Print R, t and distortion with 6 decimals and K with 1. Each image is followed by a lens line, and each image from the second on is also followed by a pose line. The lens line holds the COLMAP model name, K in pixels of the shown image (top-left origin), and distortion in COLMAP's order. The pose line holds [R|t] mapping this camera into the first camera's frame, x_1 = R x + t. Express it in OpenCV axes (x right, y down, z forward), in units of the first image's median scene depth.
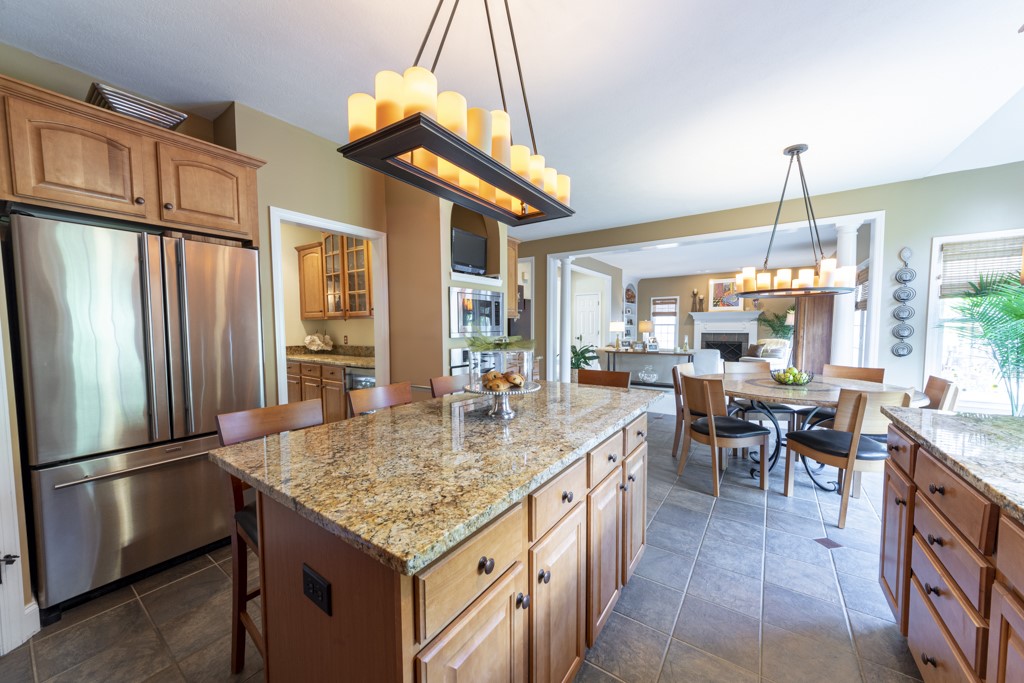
lens RADIAL K [[365.1, 0, 511.8], [0, 365.1, 345.5], [0, 0, 1]] dist [-0.000880, -0.000049]
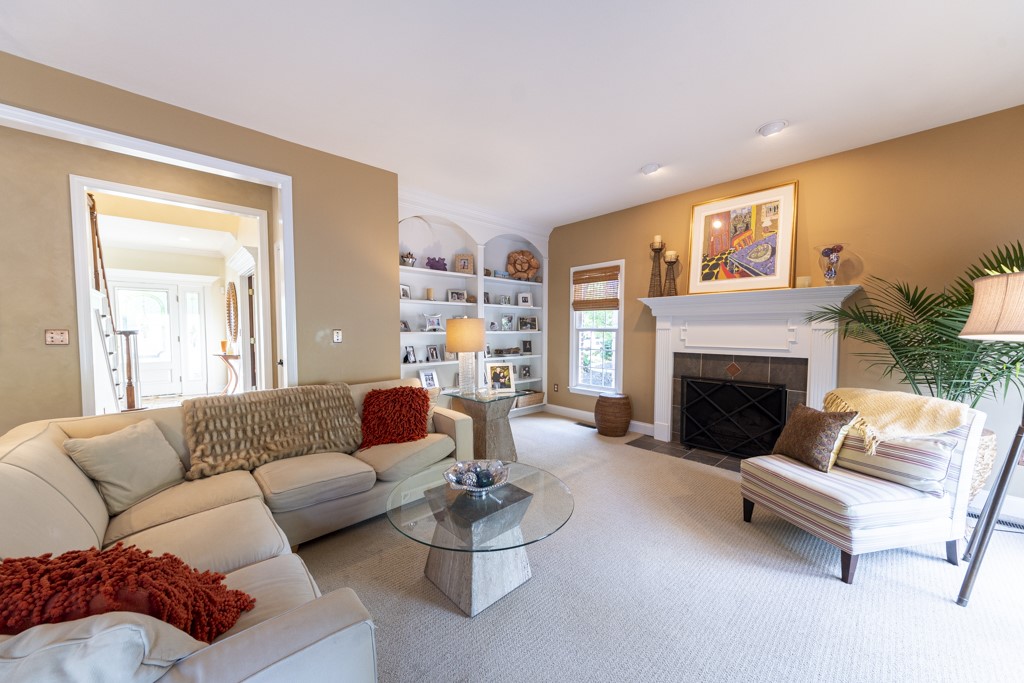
lens RADIAL K [[365.1, 0, 514.2], [0, 365.1, 345.0], [0, 0, 1]] dist [-0.000880, -0.000049]
pose [[0.976876, 0.014673, -0.213301, 0.421603], [-0.015651, 0.999873, -0.002898, -0.037149], [0.213231, 0.006170, 0.976982, 0.575110]]
